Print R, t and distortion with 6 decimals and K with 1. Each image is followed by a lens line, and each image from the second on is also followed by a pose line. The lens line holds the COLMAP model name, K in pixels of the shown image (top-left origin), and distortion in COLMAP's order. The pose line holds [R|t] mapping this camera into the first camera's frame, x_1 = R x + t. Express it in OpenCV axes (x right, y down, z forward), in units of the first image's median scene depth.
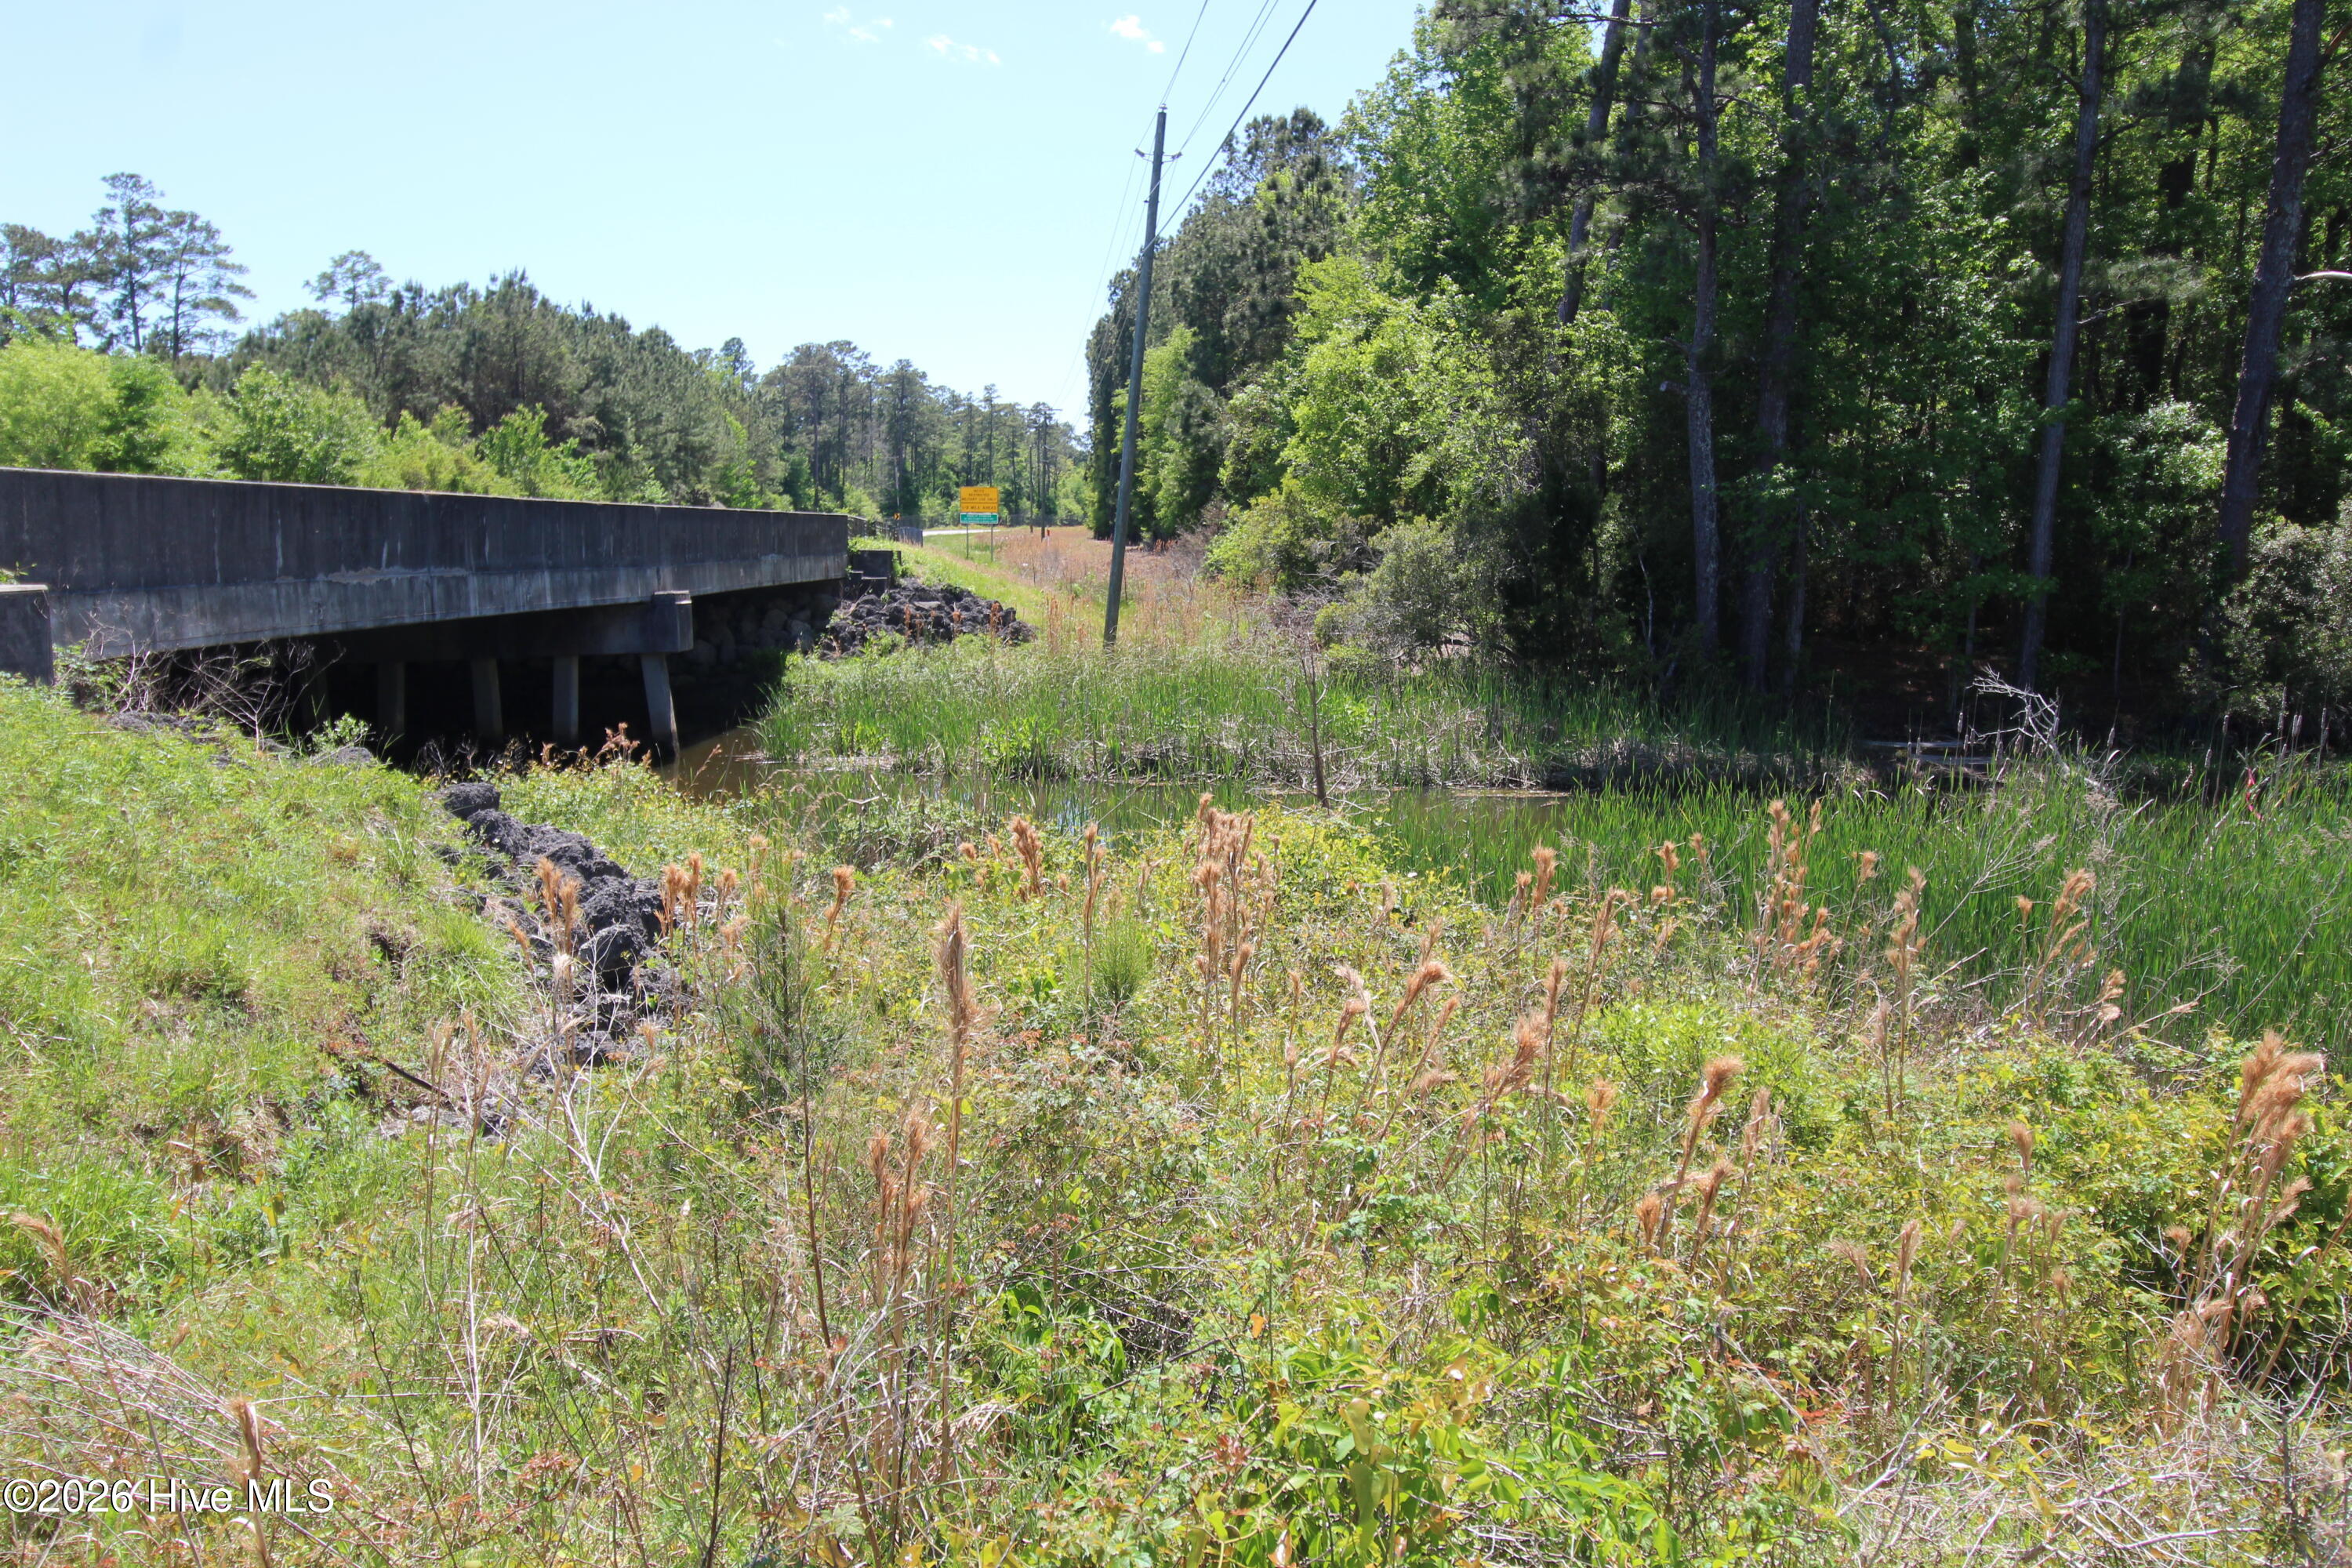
lens RADIAL K [[1913.3, 0, 1196.3], [0, 1913.3, 747.0], [0, 0, 1]] dist [0.027795, -0.006231]
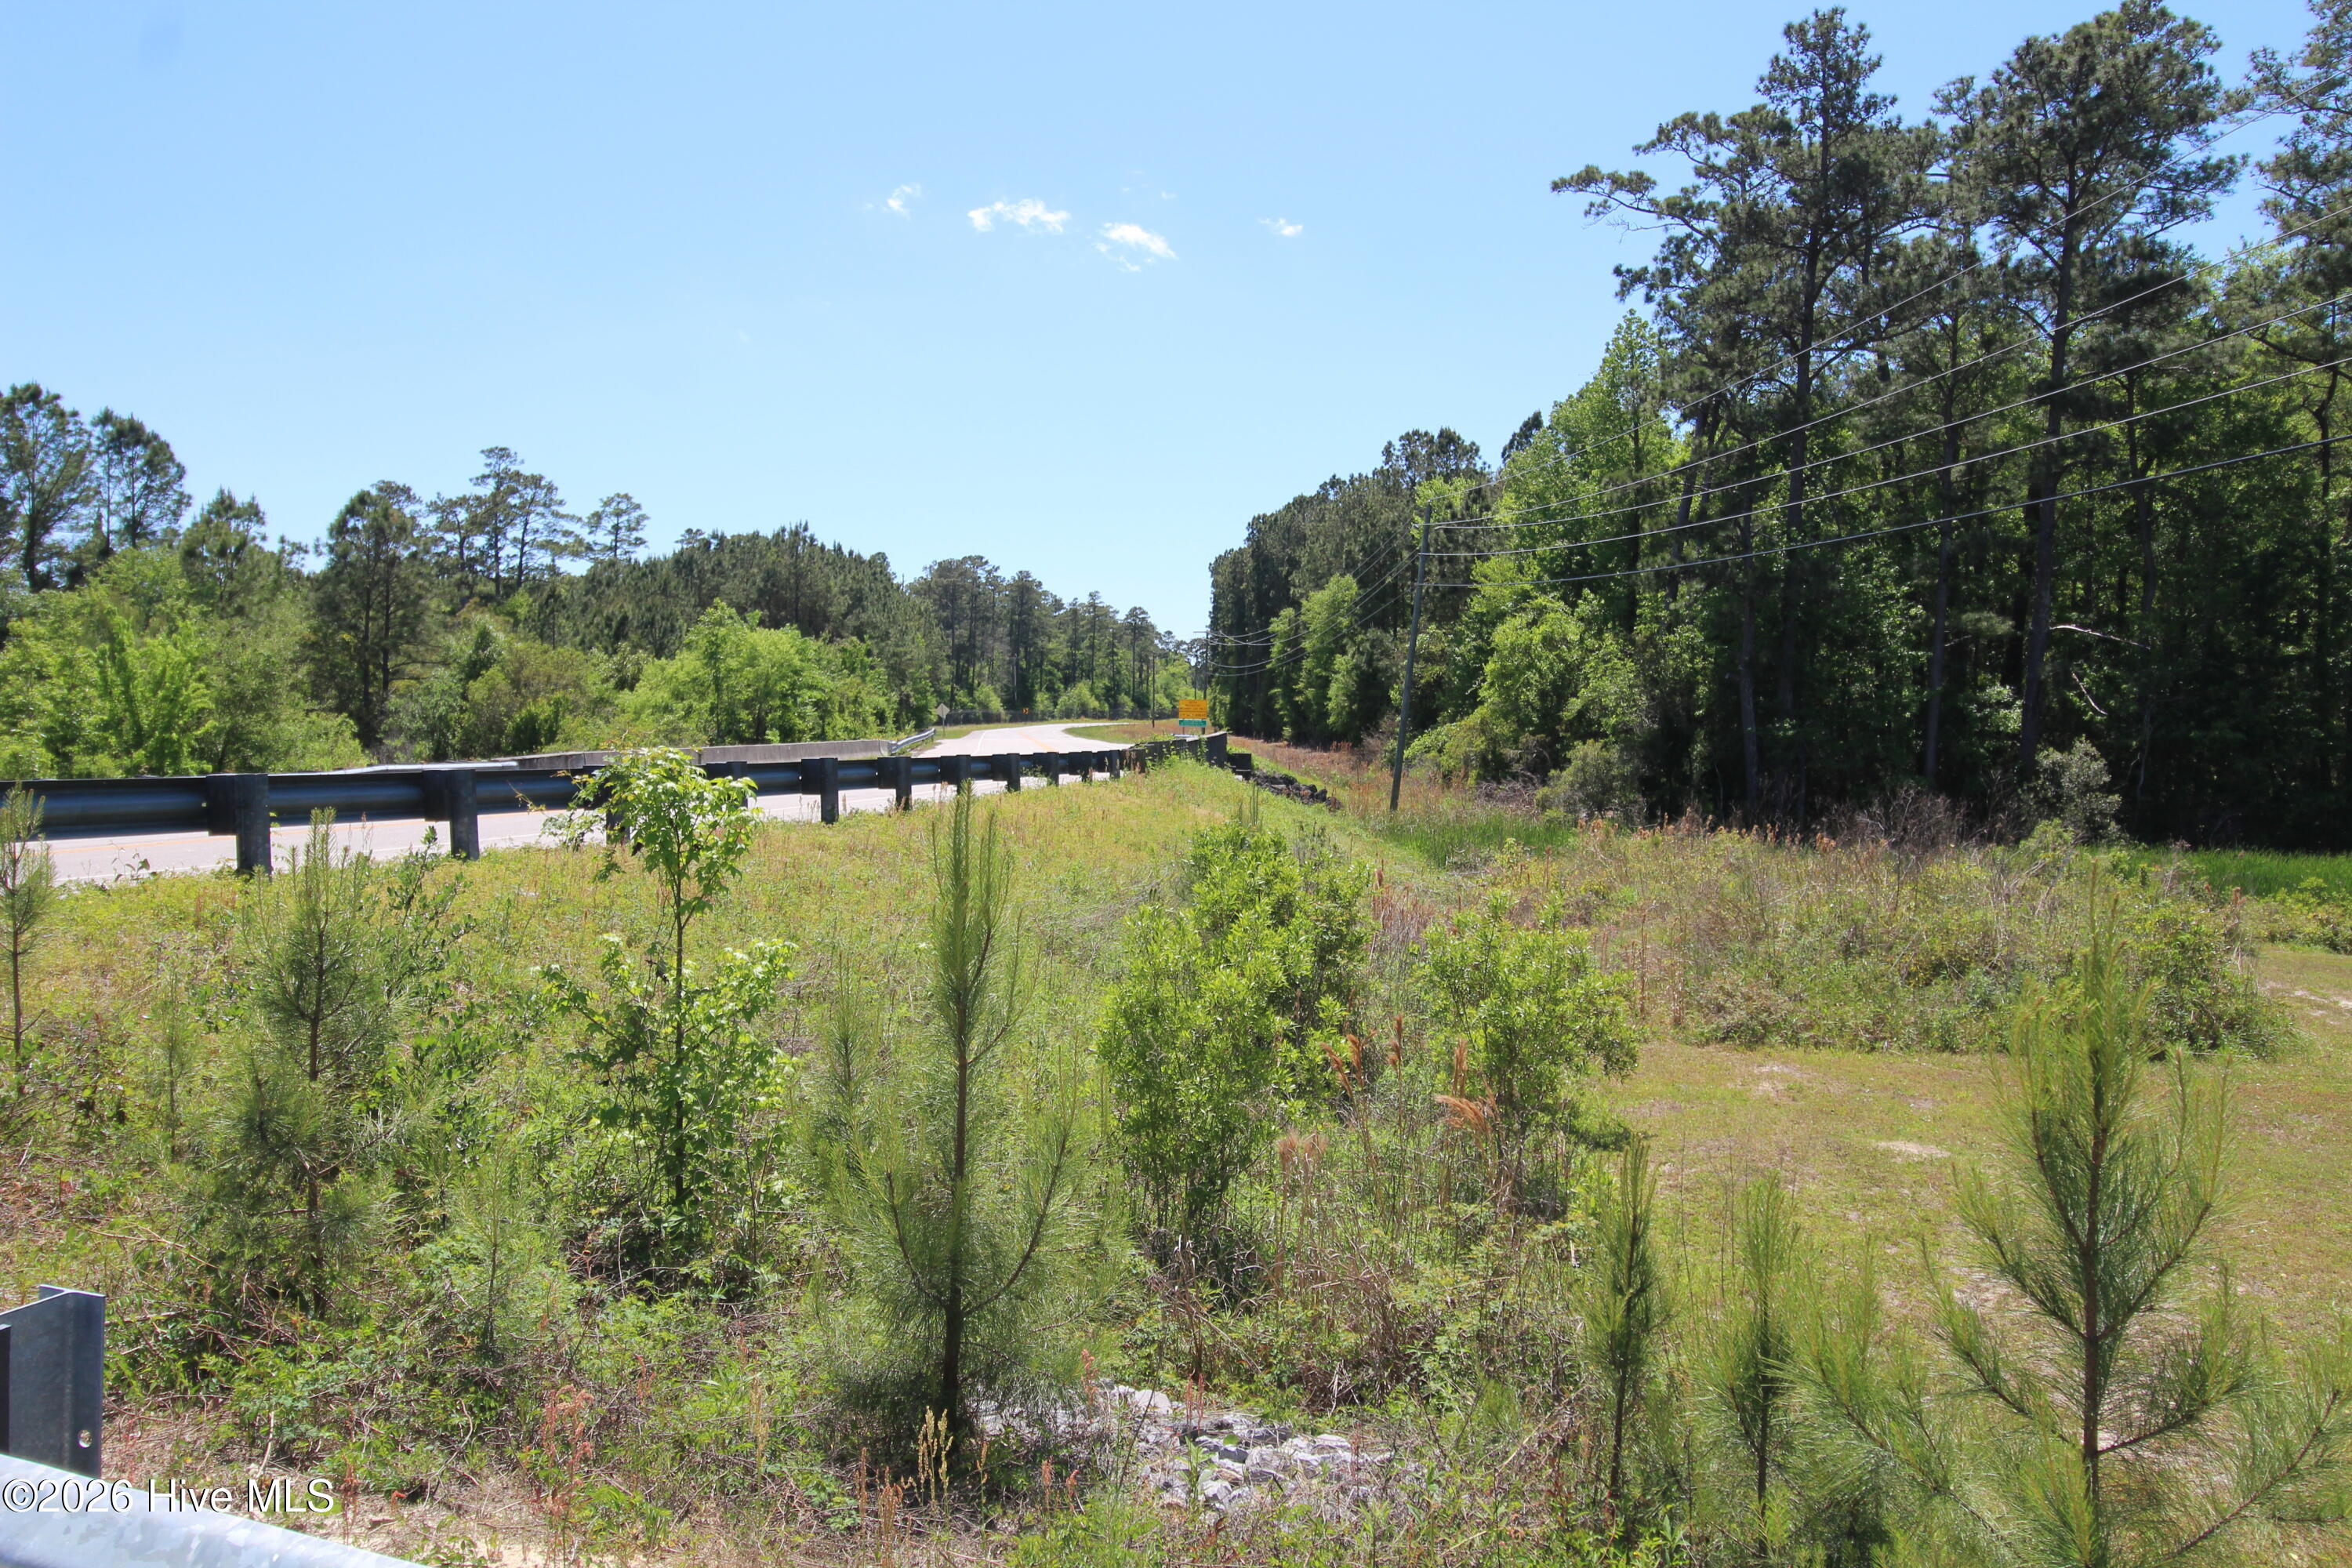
lens RADIAL K [[1913.3, 0, 1196.3], [0, 1913.3, 747.0], [0, 0, 1]] dist [0.027795, -0.006231]
pose [[0.999738, 0.009185, -0.020979, -0.223930], [-0.011190, 0.995166, -0.097567, 0.068601], [0.019981, 0.097776, 0.995008, -0.829176]]
